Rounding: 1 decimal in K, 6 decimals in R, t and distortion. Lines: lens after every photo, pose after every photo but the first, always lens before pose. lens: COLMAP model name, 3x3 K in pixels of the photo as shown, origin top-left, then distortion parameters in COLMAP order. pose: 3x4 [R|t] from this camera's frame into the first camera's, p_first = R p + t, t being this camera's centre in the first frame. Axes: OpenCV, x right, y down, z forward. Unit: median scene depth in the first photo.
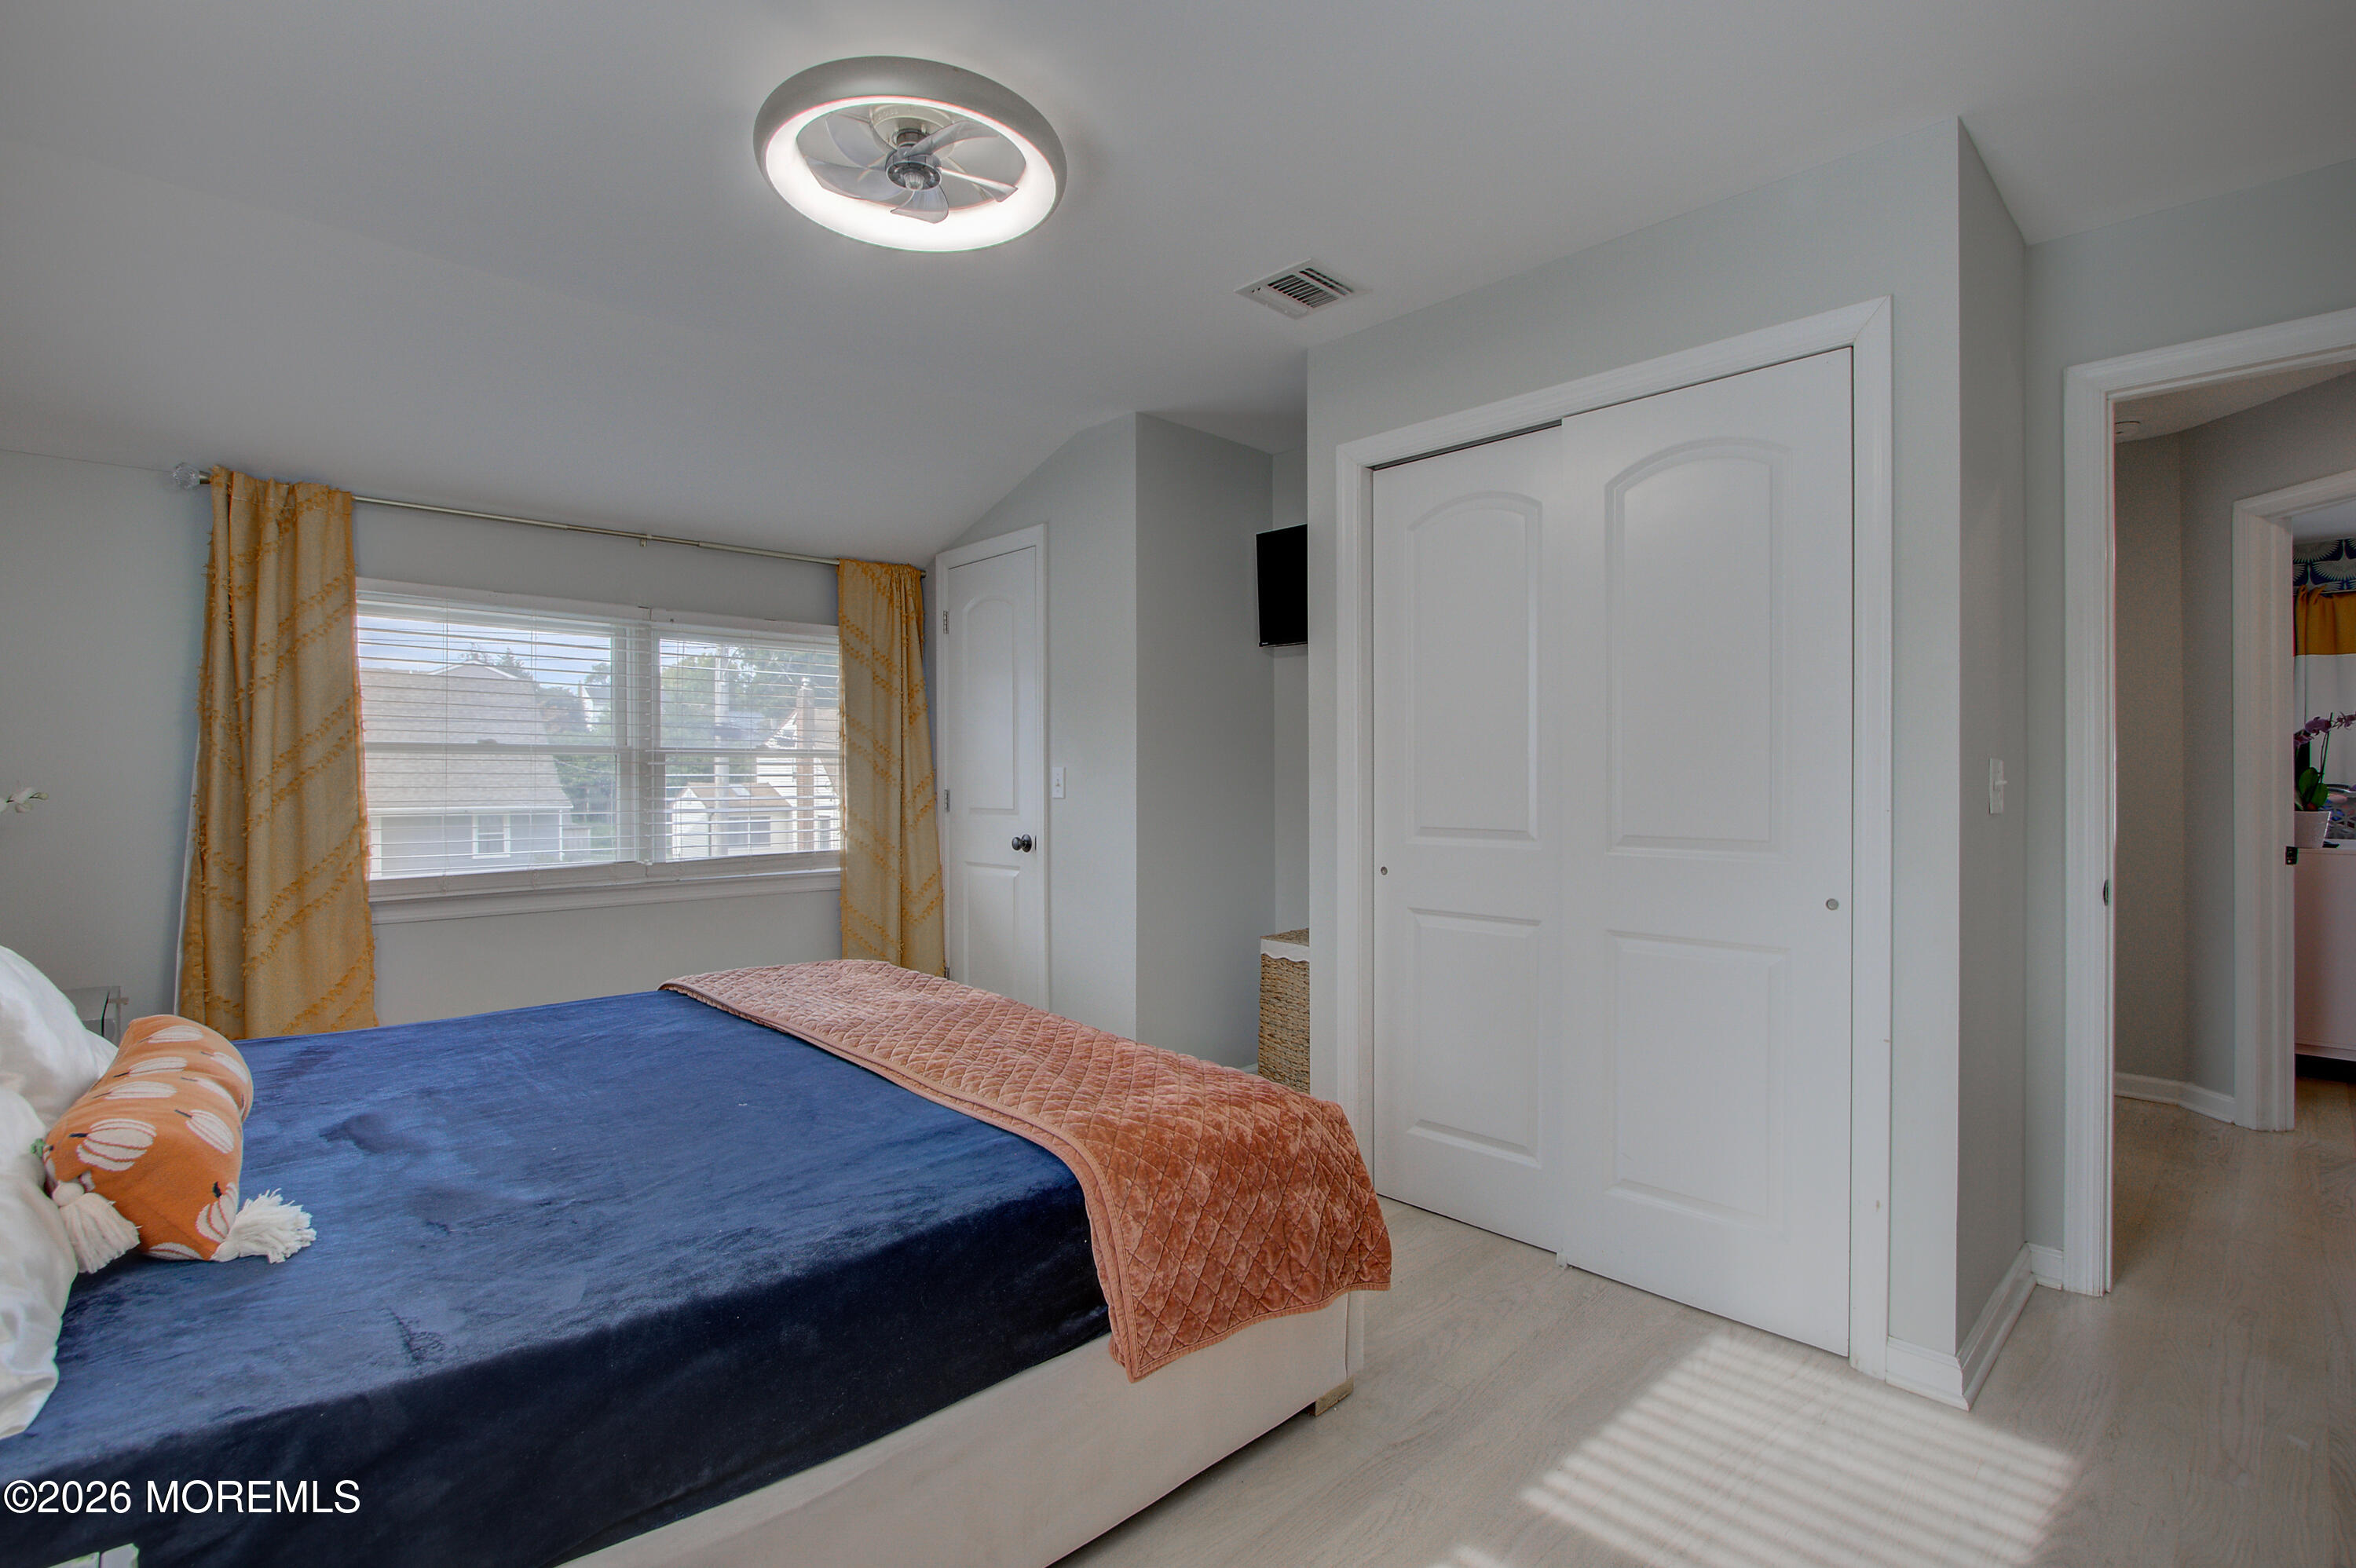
lens RADIAL K [[1103.0, 0, 1128.4], [0, 1103.0, 772.4], [0, 0, 1]] dist [-0.015206, 0.003278]
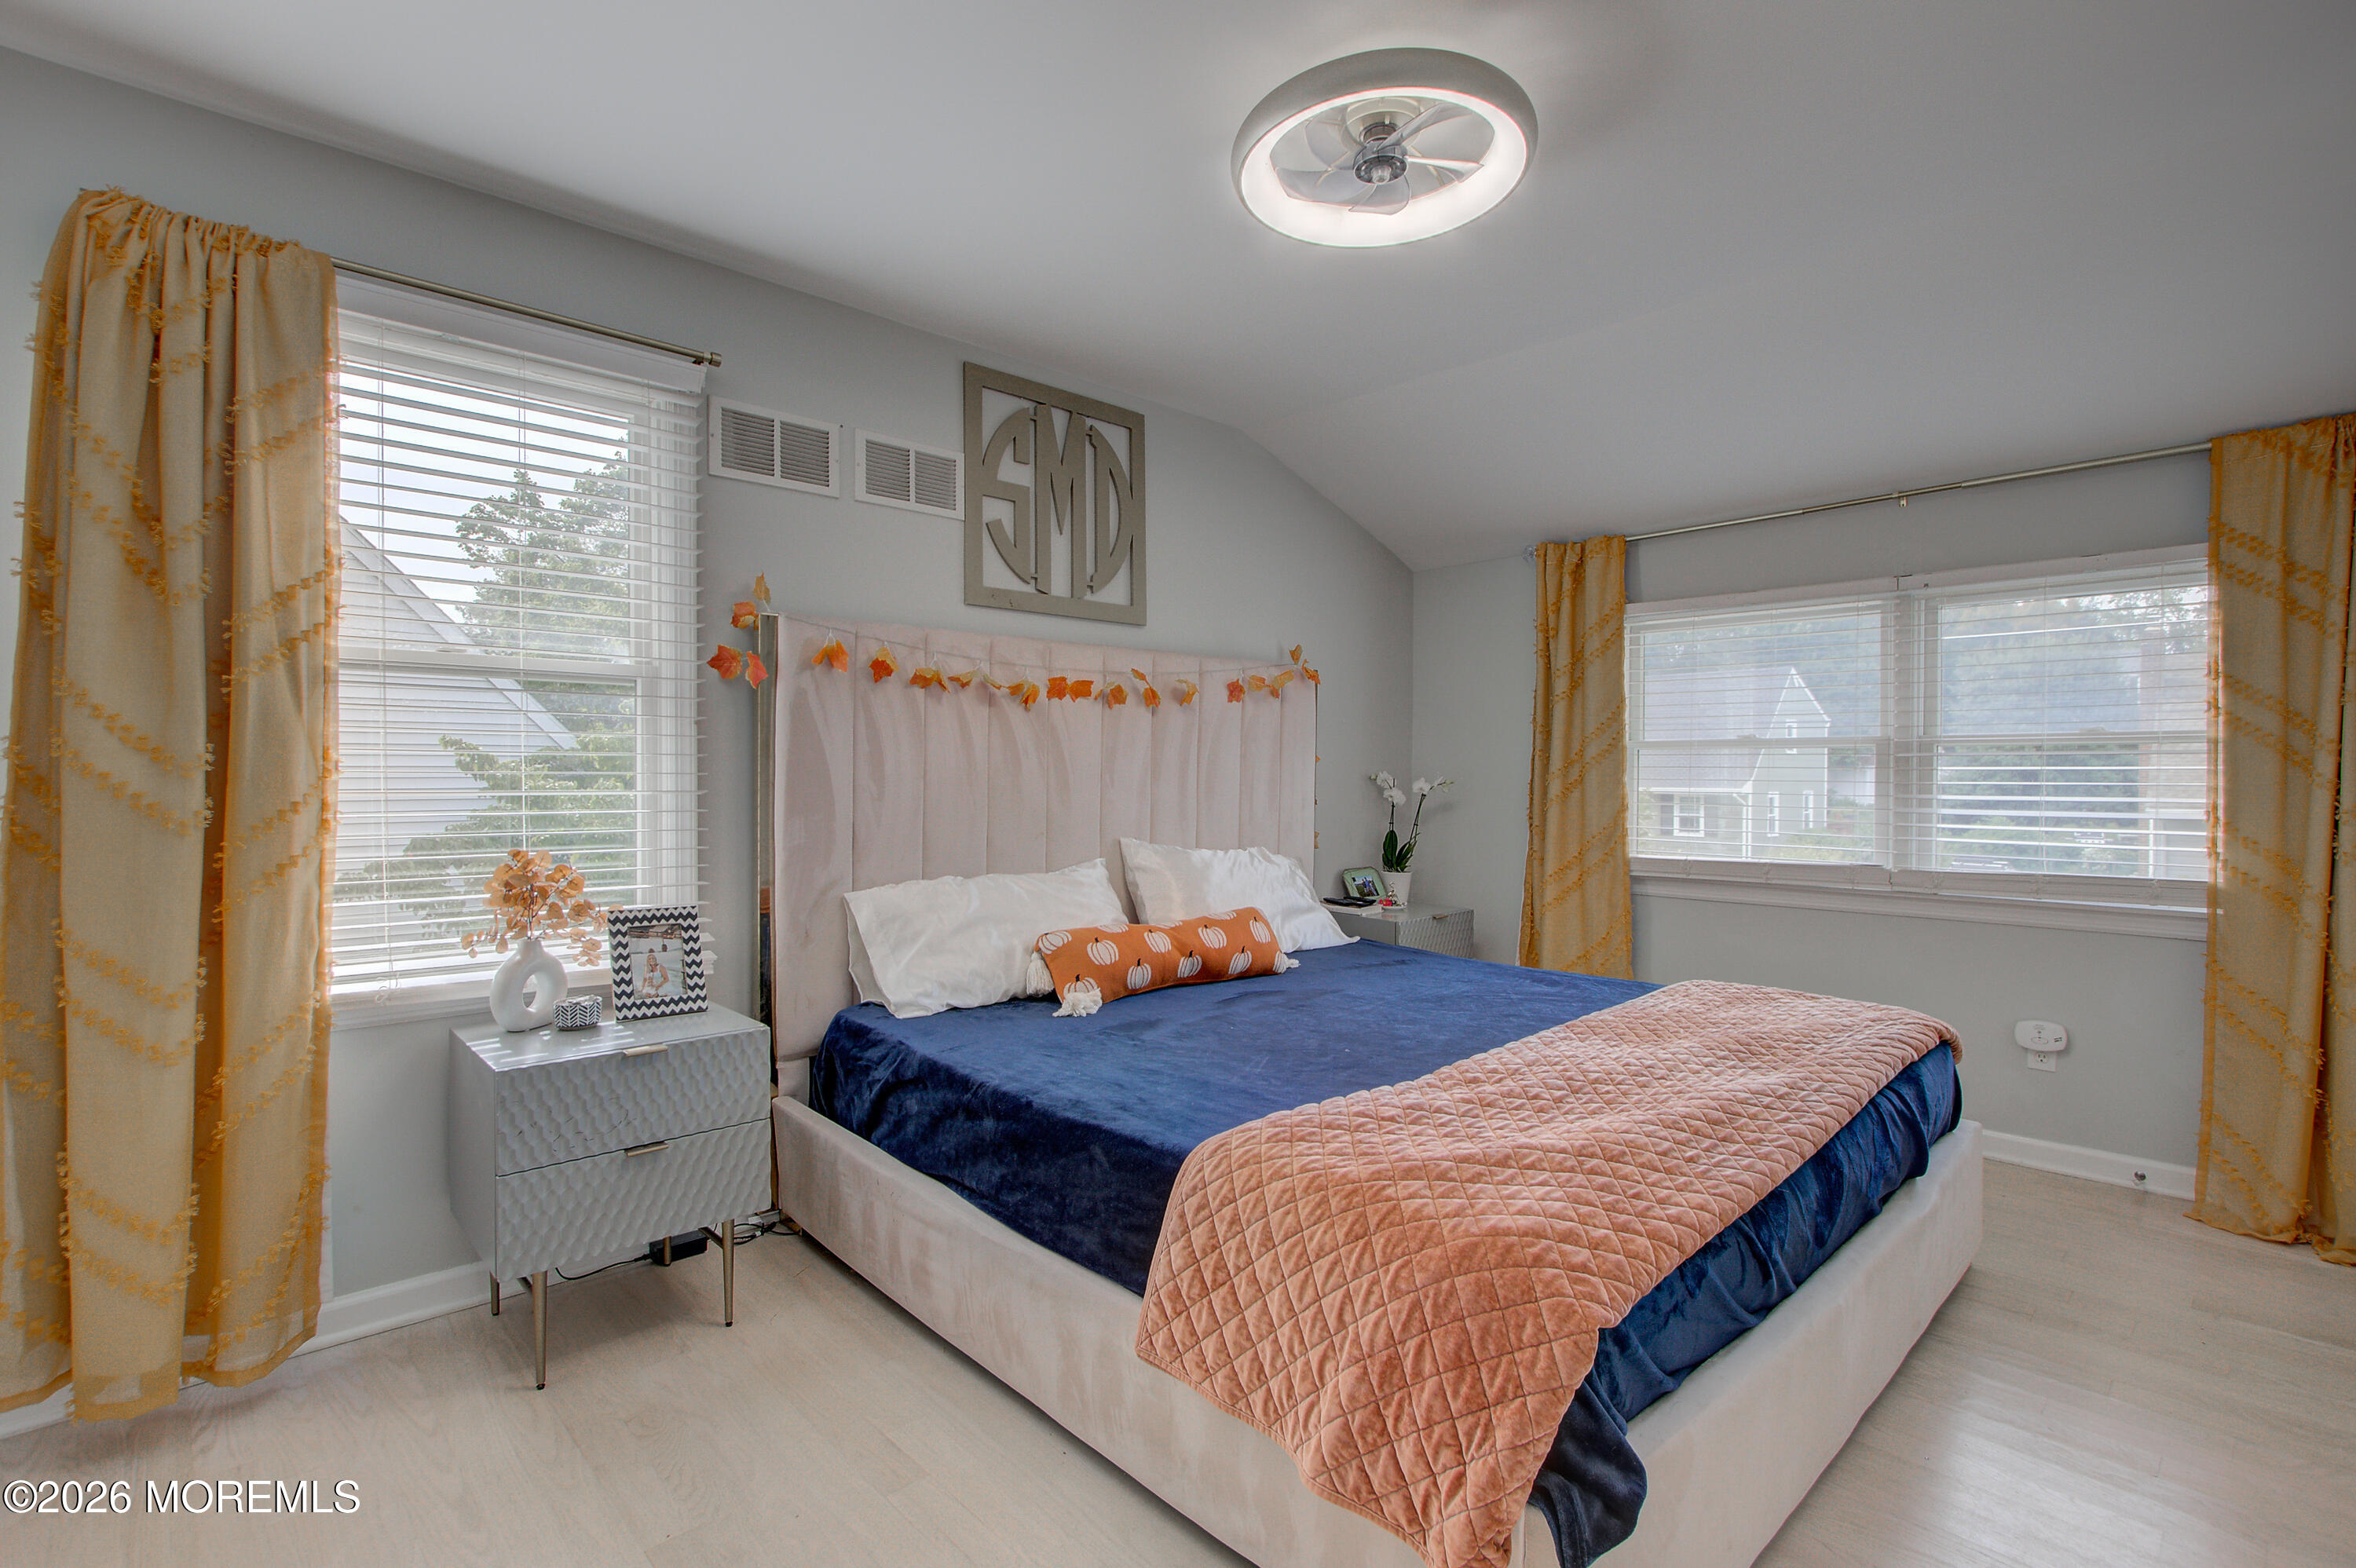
lens RADIAL K [[1103.0, 0, 1175.1], [0, 1103.0, 782.0], [0, 0, 1]] dist [-0.015206, 0.003278]
pose [[0.021328, 0.009754, -0.999725, 0.411002], [0.004473, 0.999941, 0.009851, 0.001682], [0.999763, -0.004682, 0.021283, 0.399801]]
